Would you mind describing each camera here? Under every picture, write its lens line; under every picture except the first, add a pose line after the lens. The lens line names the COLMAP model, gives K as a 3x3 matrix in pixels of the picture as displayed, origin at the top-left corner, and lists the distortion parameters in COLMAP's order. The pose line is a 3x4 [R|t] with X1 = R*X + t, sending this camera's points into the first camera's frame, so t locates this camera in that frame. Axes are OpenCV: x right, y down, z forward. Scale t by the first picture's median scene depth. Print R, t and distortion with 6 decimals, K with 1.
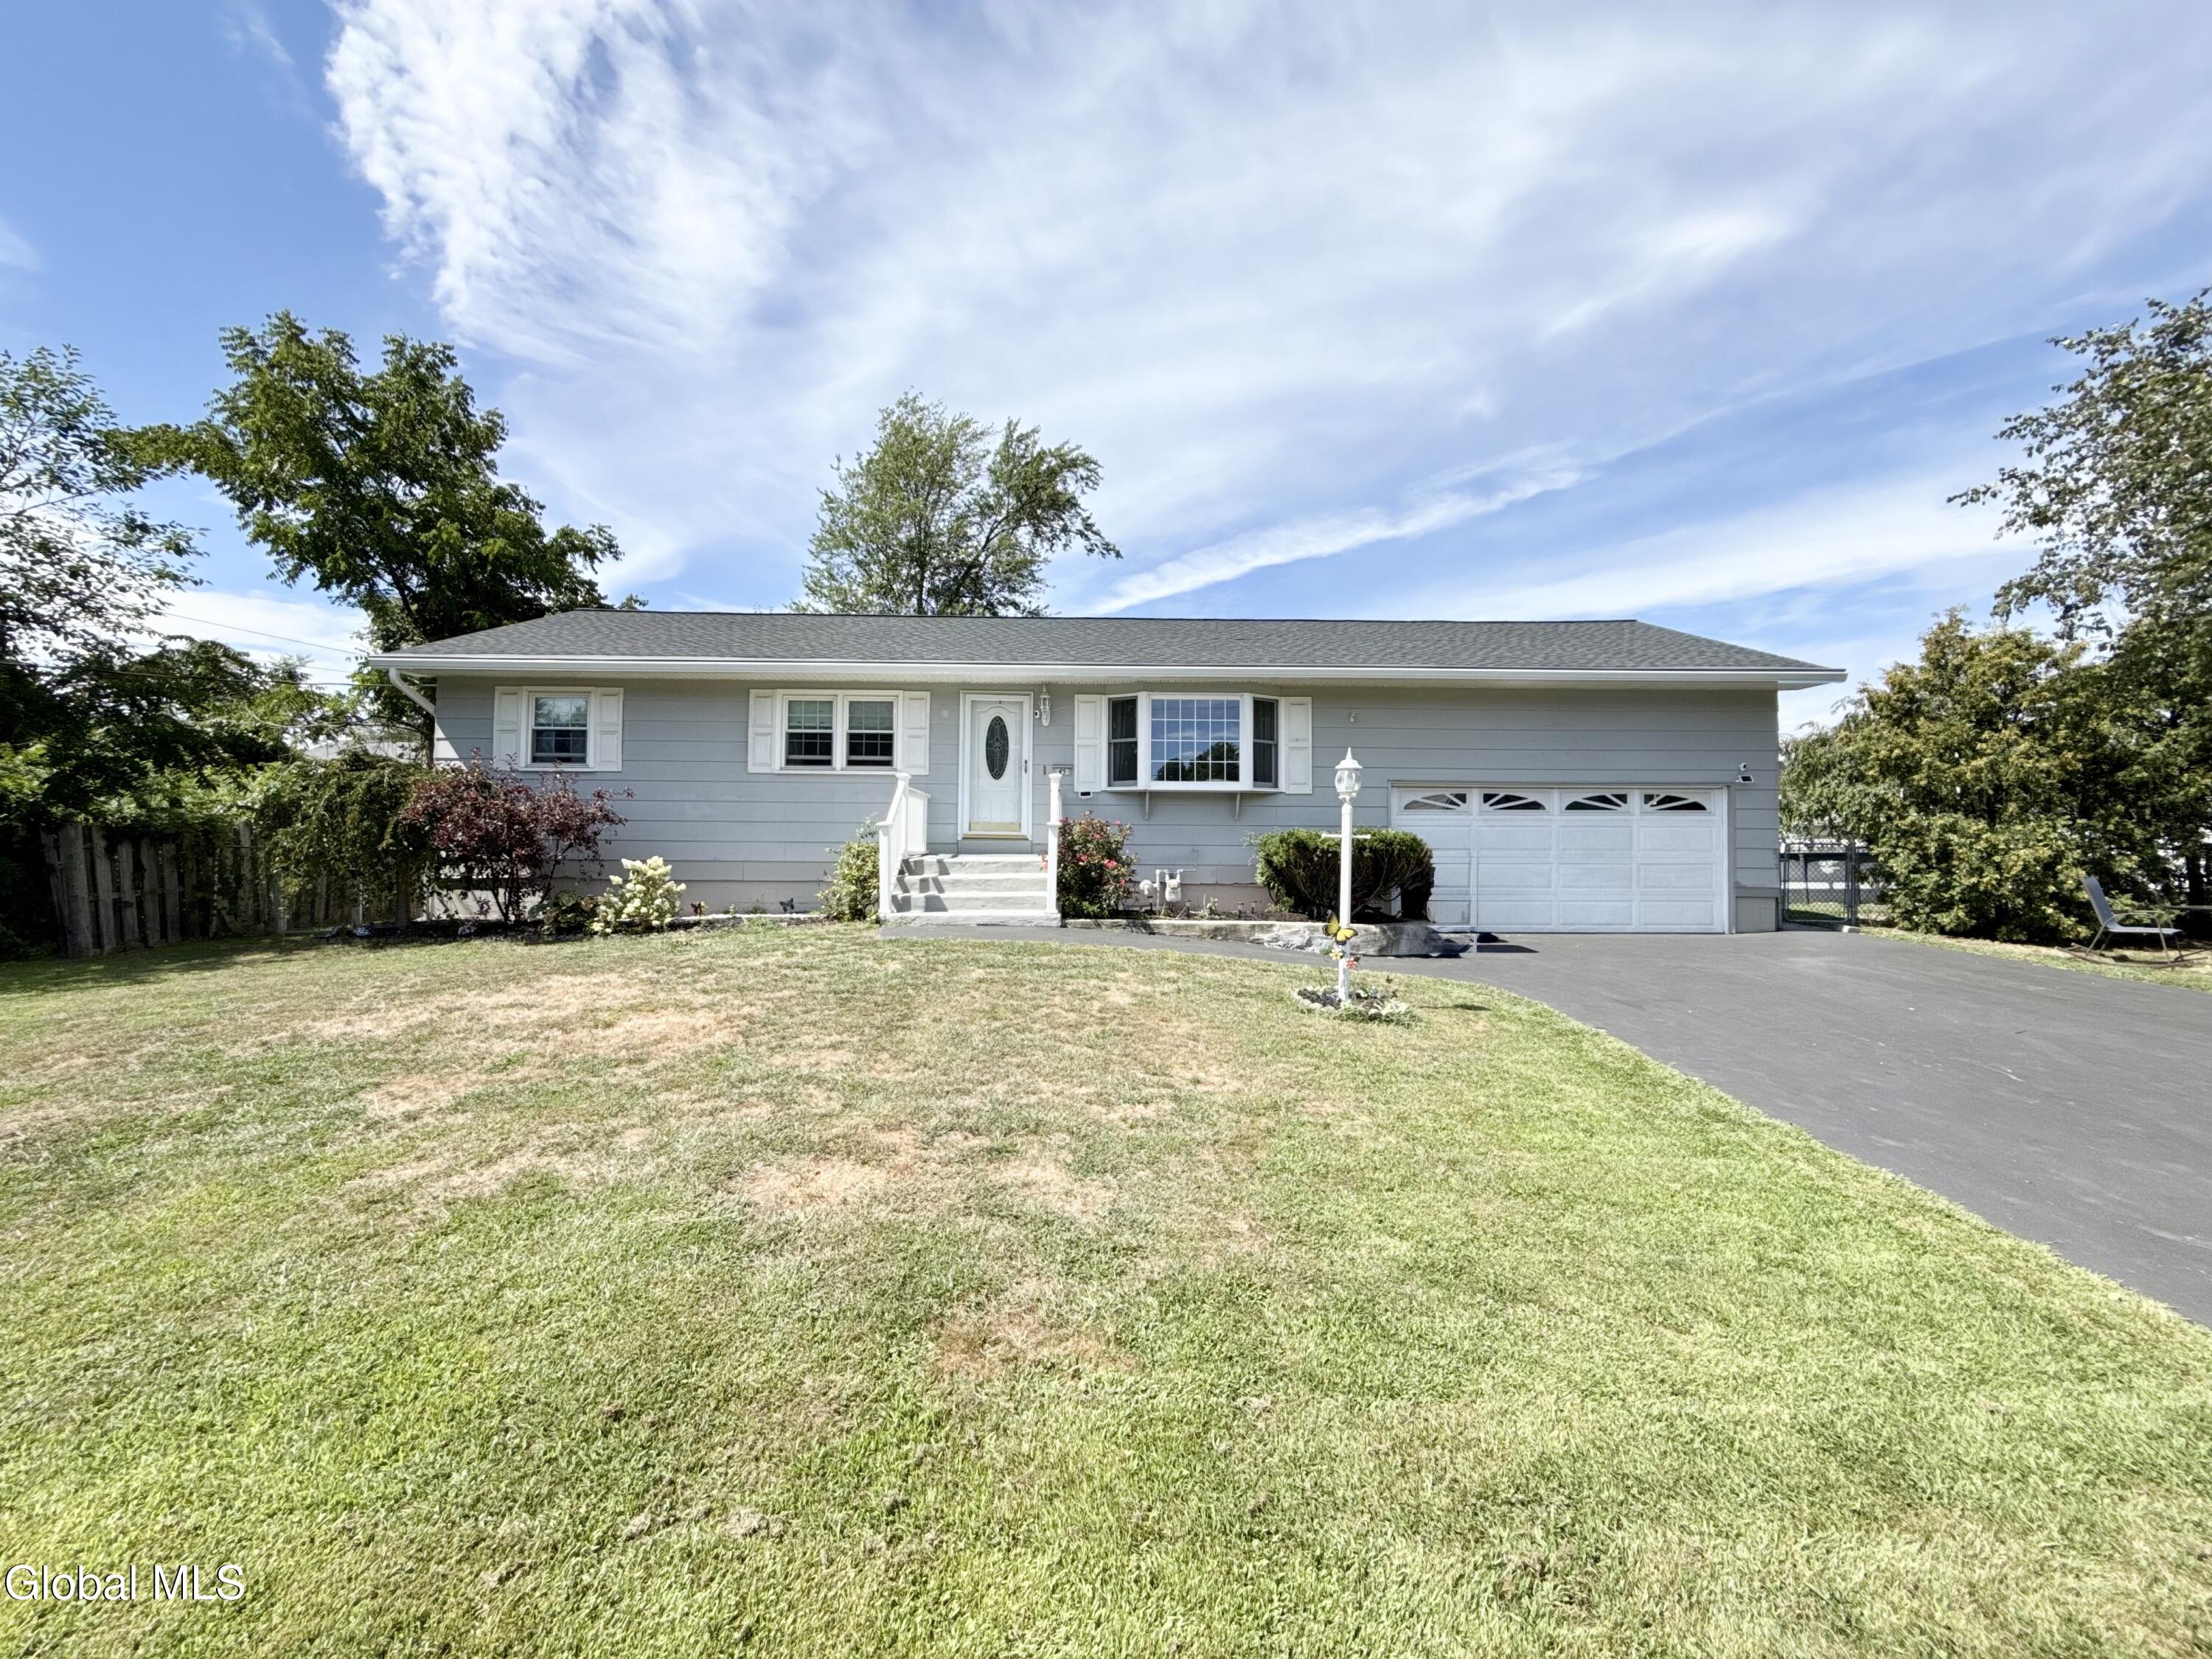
lens RADIAL K [[877.2, 0, 1089.6], [0, 877.2, 831.9], [0, 0, 1]] dist [0.000297, -0.000196]
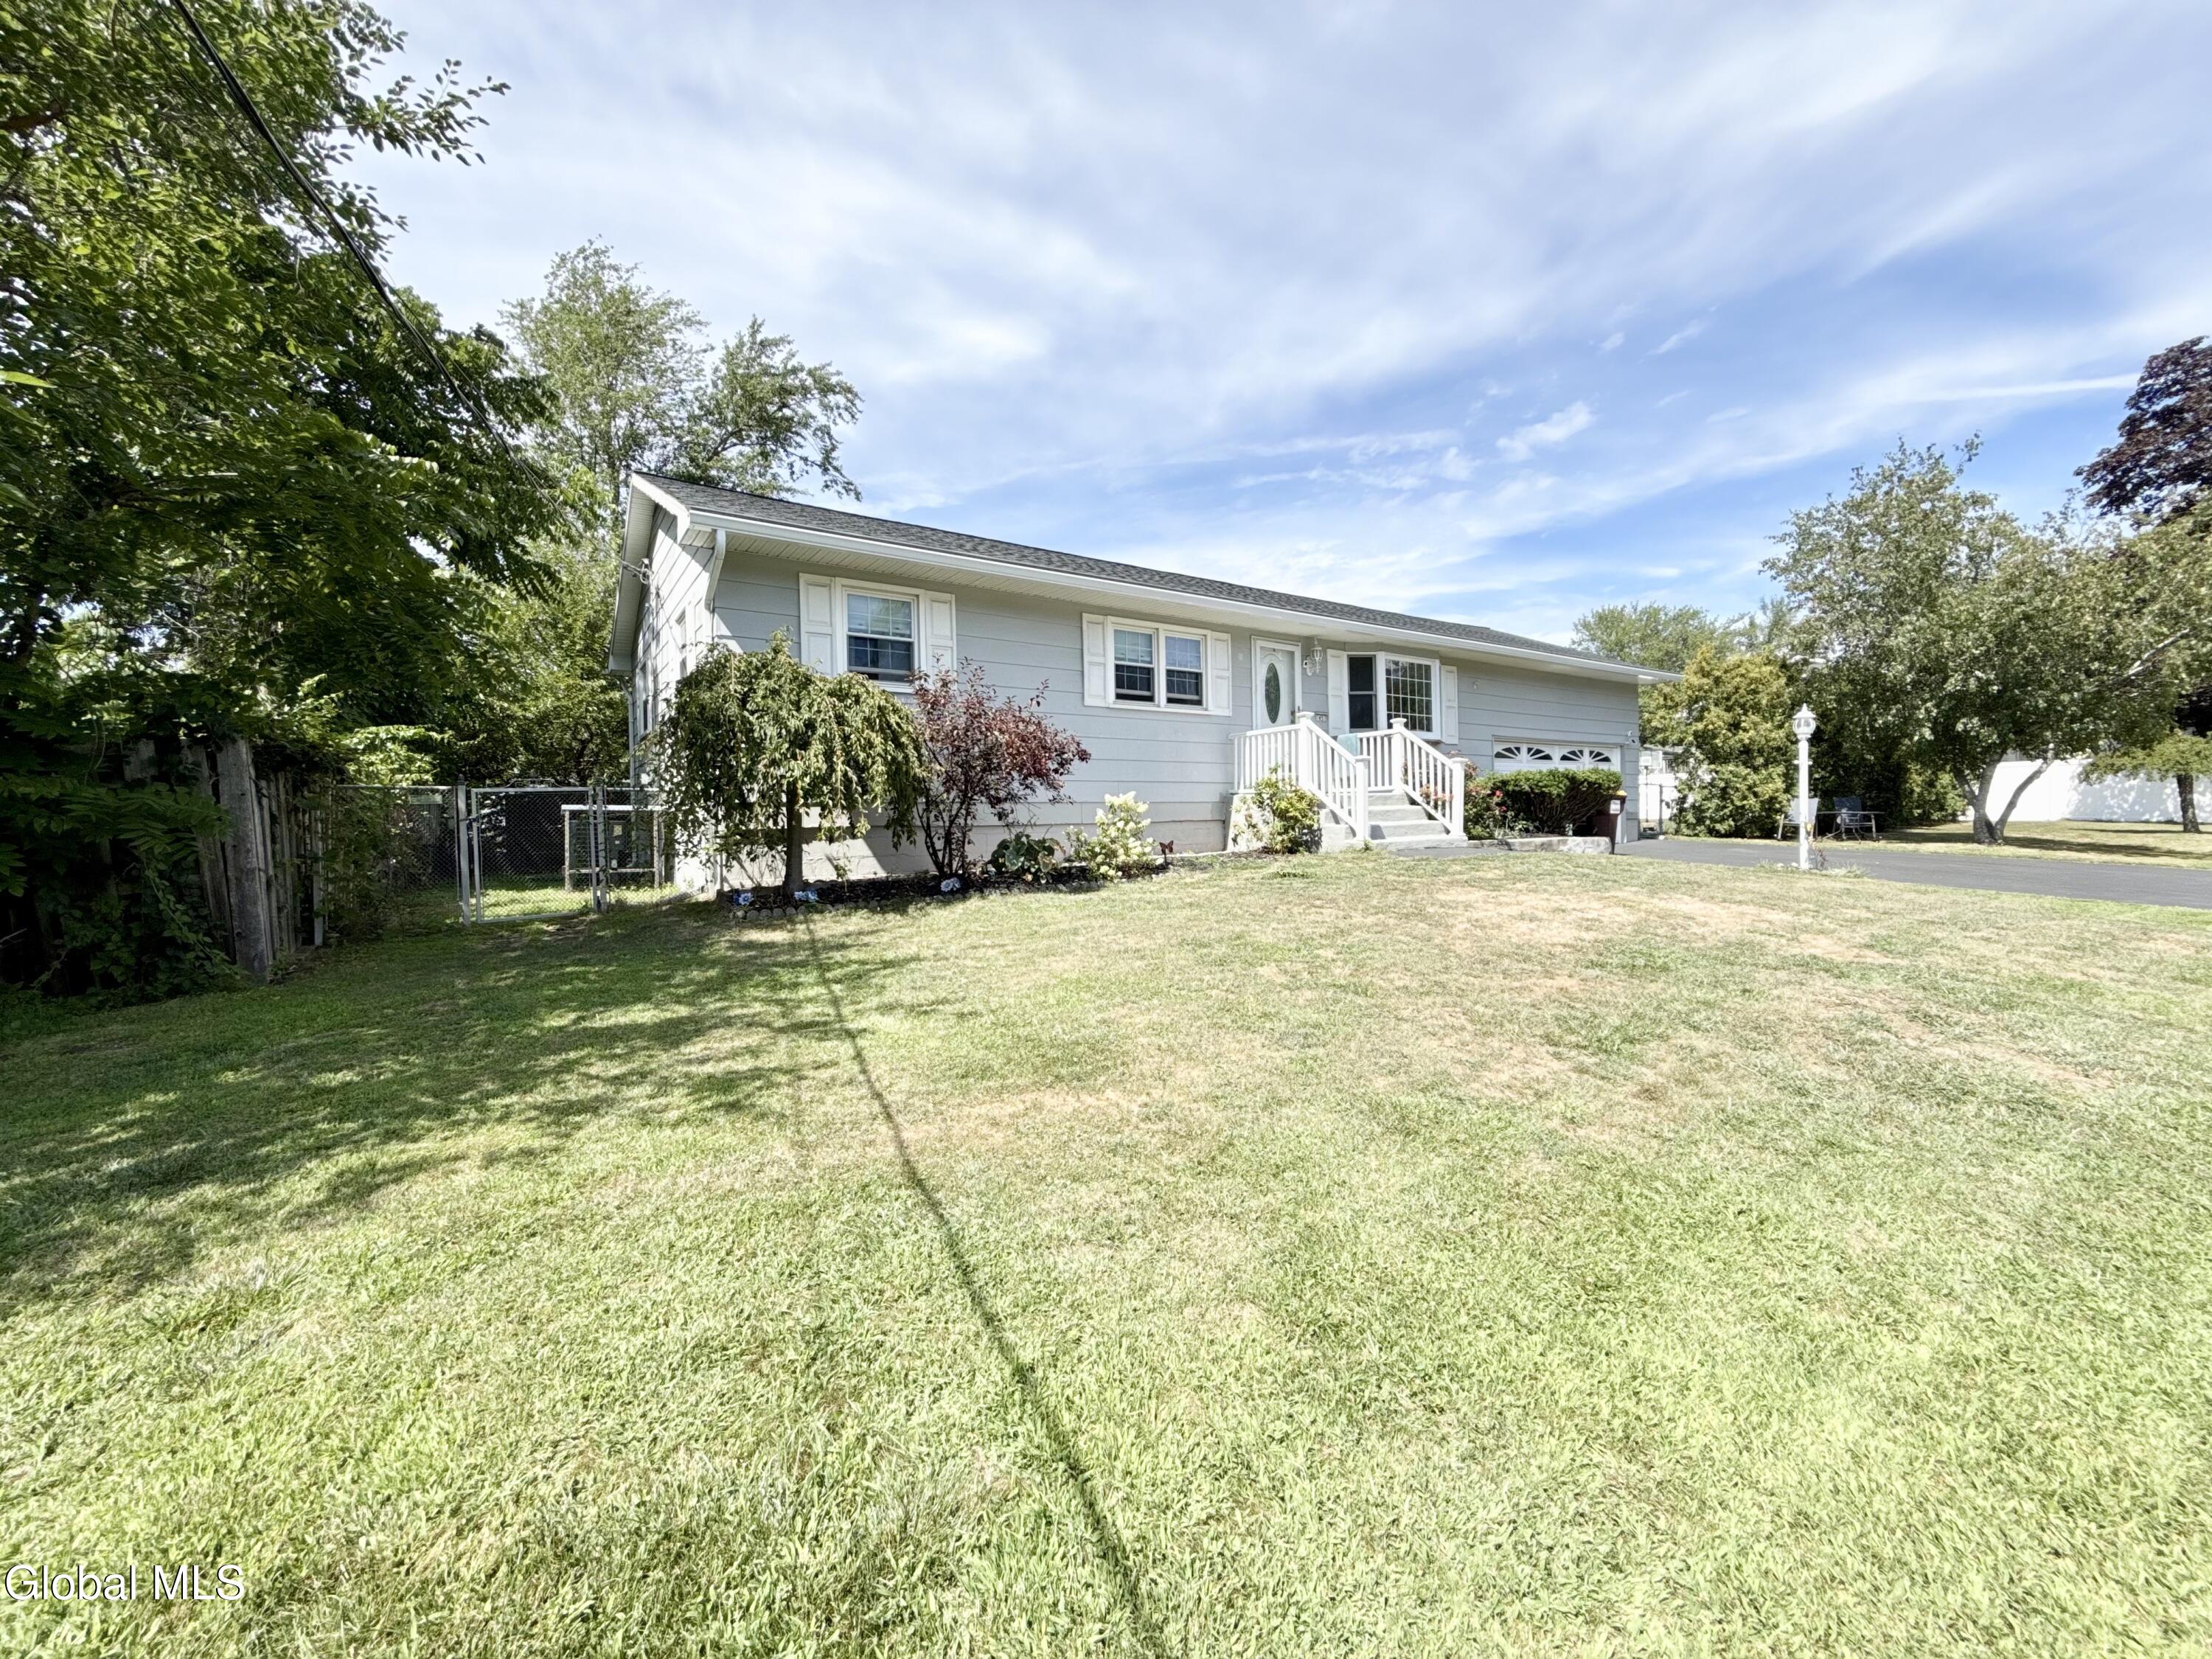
lens RADIAL K [[877.2, 0, 1119.9], [0, 877.2, 827.3], [0, 0, 1]] dist [0.000297, -0.000196]
pose [[0.833721, -0.027374, 0.551507, -0.843763], [0.013481, 0.999482, 0.029230, 0.032203], [-0.552022, -0.016934, 0.833658, 0.216402]]
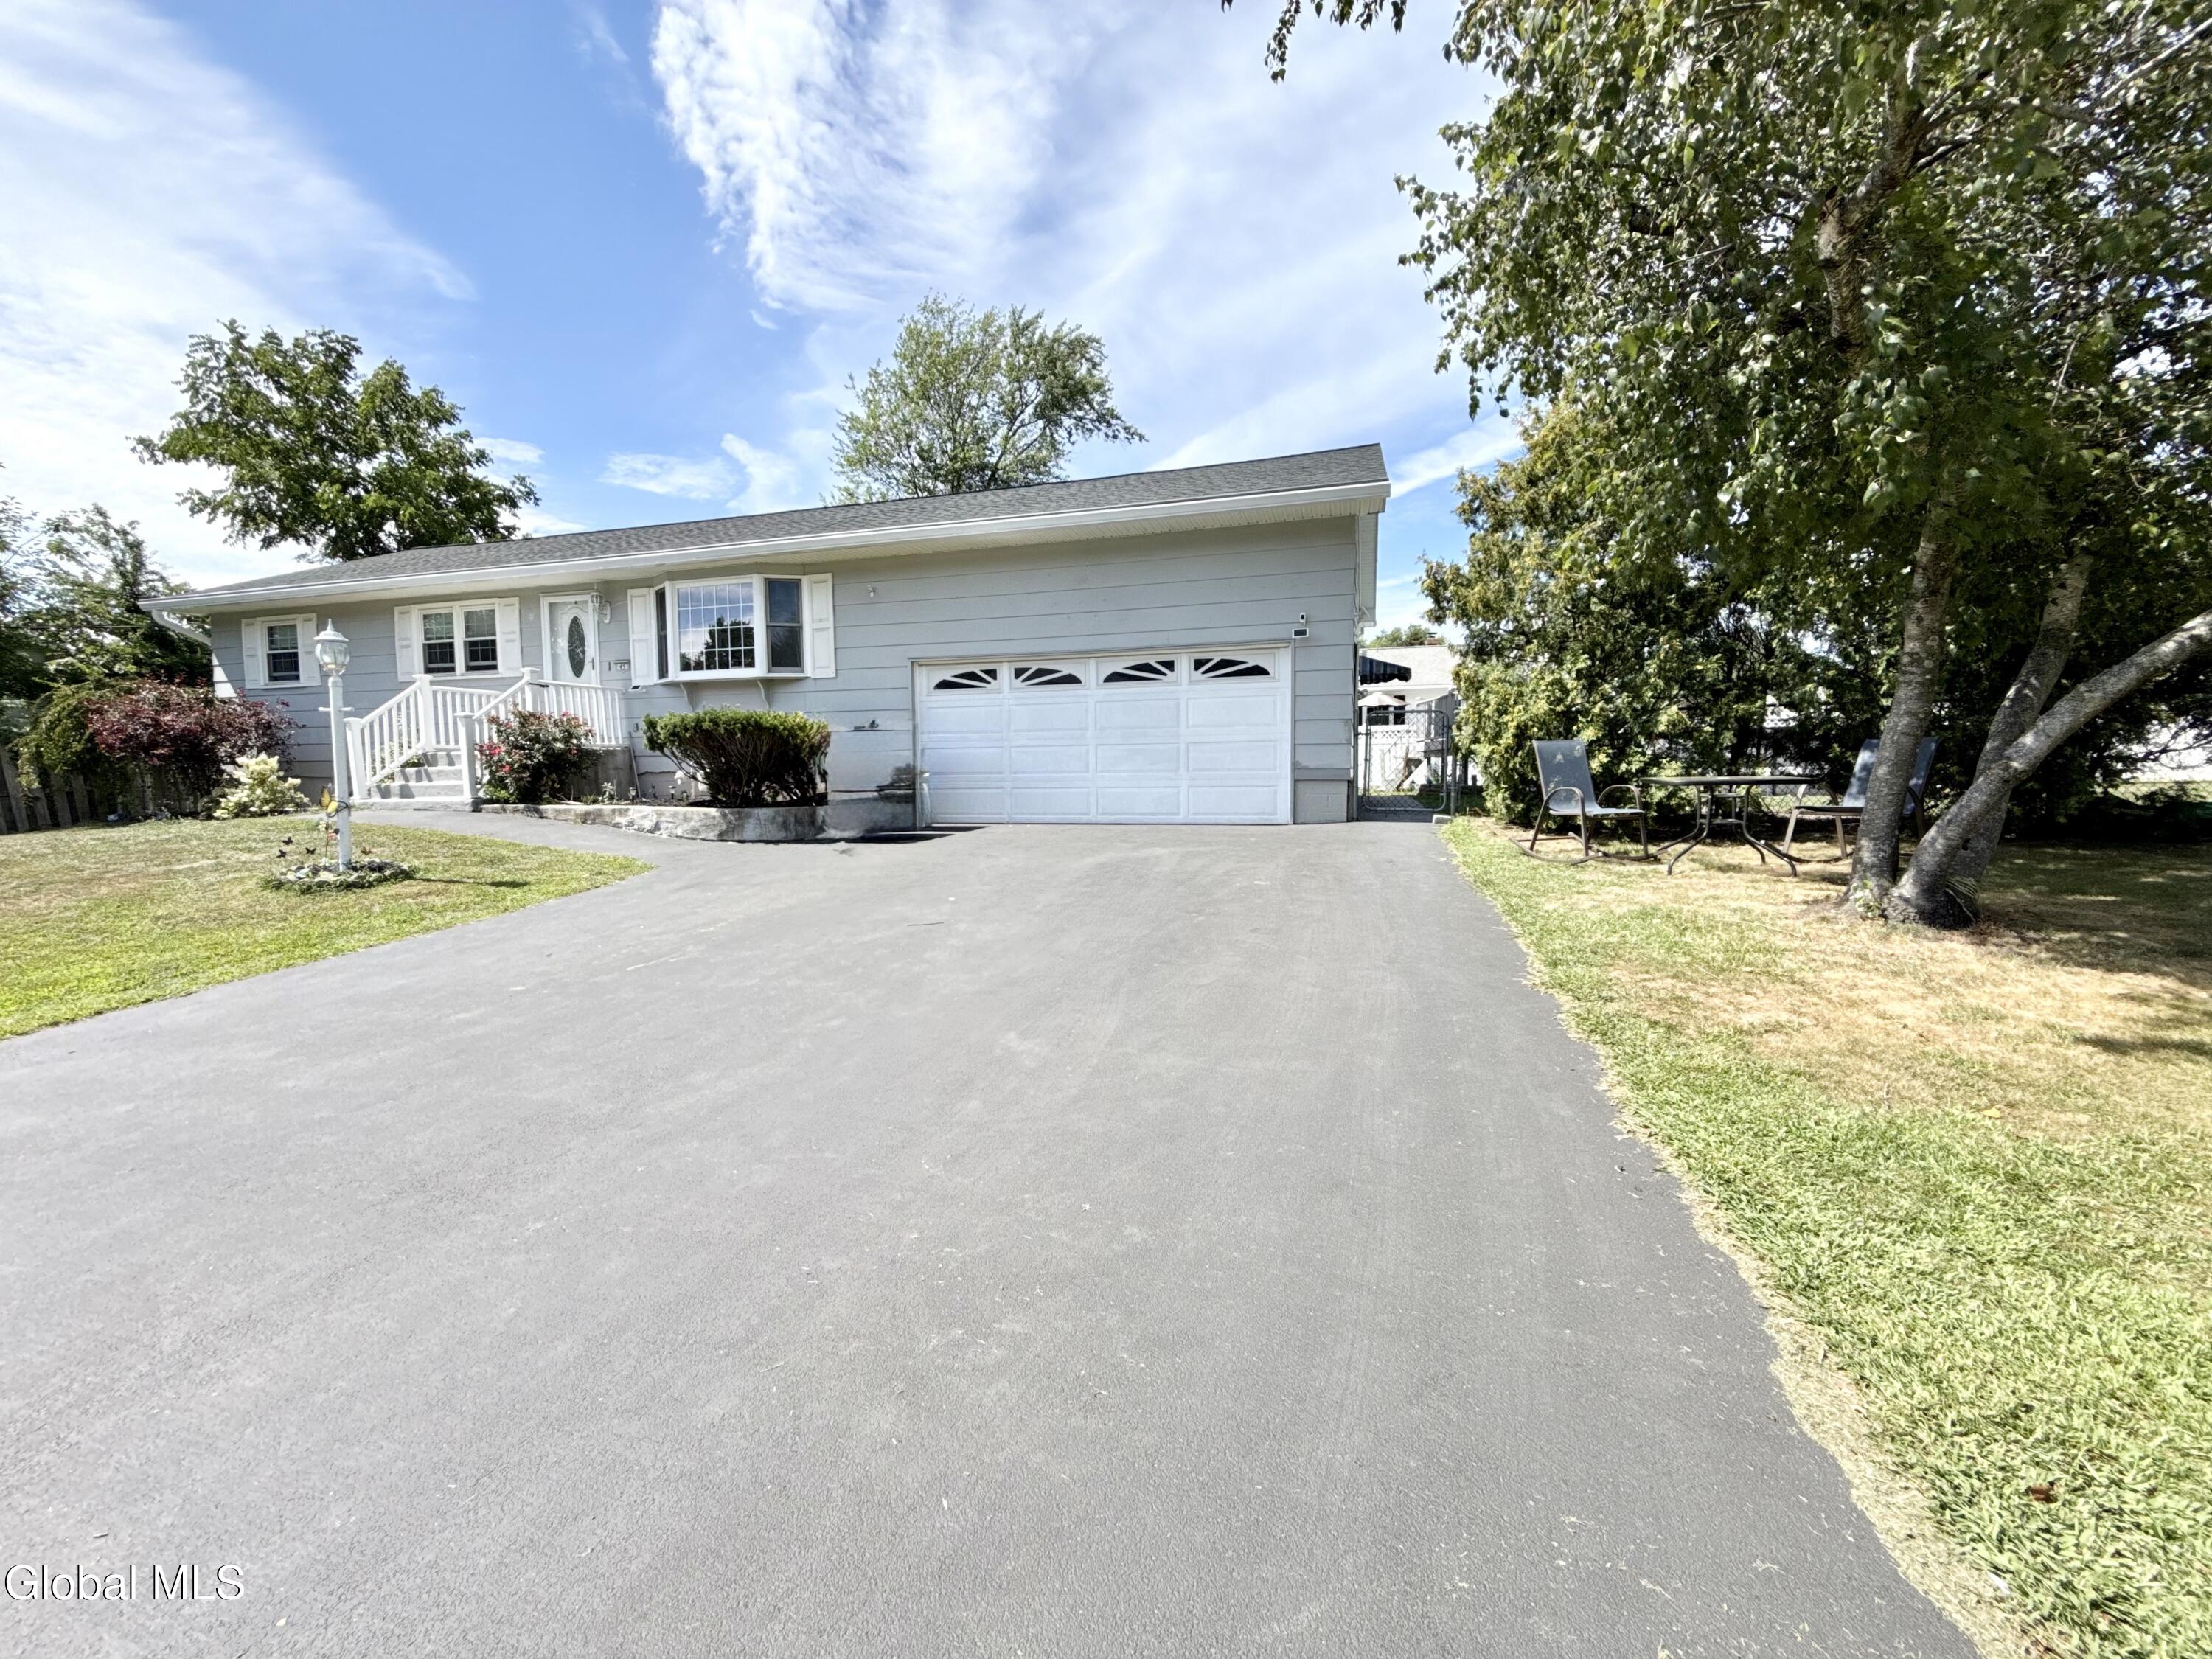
lens RADIAL K [[877.2, 0, 1141.4], [0, 877.2, 866.2], [0, 0, 1]] dist [0.000297, -0.000196]
pose [[0.955934, 0.015096, -0.293193, 0.849005], [0.024395, 0.991139, 0.130570, 0.043369], [0.292566, -0.131968, 0.947095, 0.168763]]
